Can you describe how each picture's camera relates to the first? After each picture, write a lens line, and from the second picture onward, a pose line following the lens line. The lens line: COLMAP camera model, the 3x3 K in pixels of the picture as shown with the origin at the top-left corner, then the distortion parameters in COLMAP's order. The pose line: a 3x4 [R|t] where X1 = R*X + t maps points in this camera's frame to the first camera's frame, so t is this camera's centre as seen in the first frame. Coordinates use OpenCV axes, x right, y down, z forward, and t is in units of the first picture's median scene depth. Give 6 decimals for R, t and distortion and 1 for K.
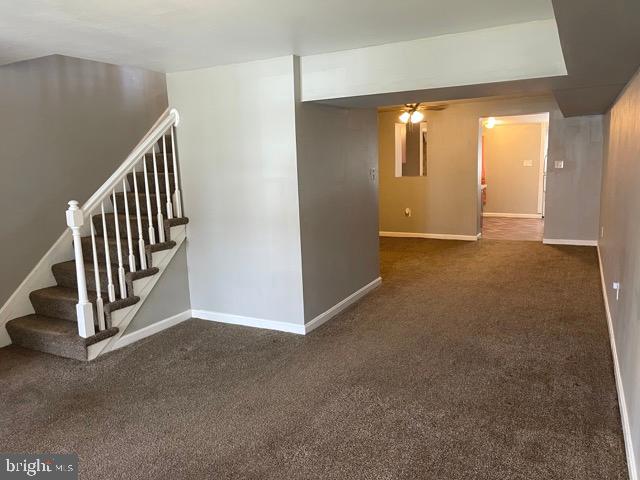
lens RADIAL K [[479.7, 0, 318.5], [0, 479.7, 237.2], [0, 0, 1]] dist [0.071461, -0.091107]
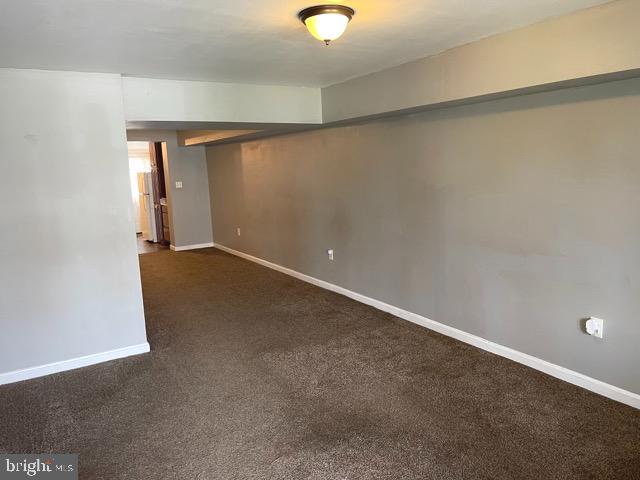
lens RADIAL K [[476.8, 0, 322.0], [0, 476.8, 242.5], [0, 0, 1]] dist [0.060190, -0.083744]
pose [[0.520093, -0.123980, 0.845063, -0.696212], [0.159058, 0.986160, 0.046788, -0.010931], [-0.839168, 0.110080, 0.532615, 0.149722]]
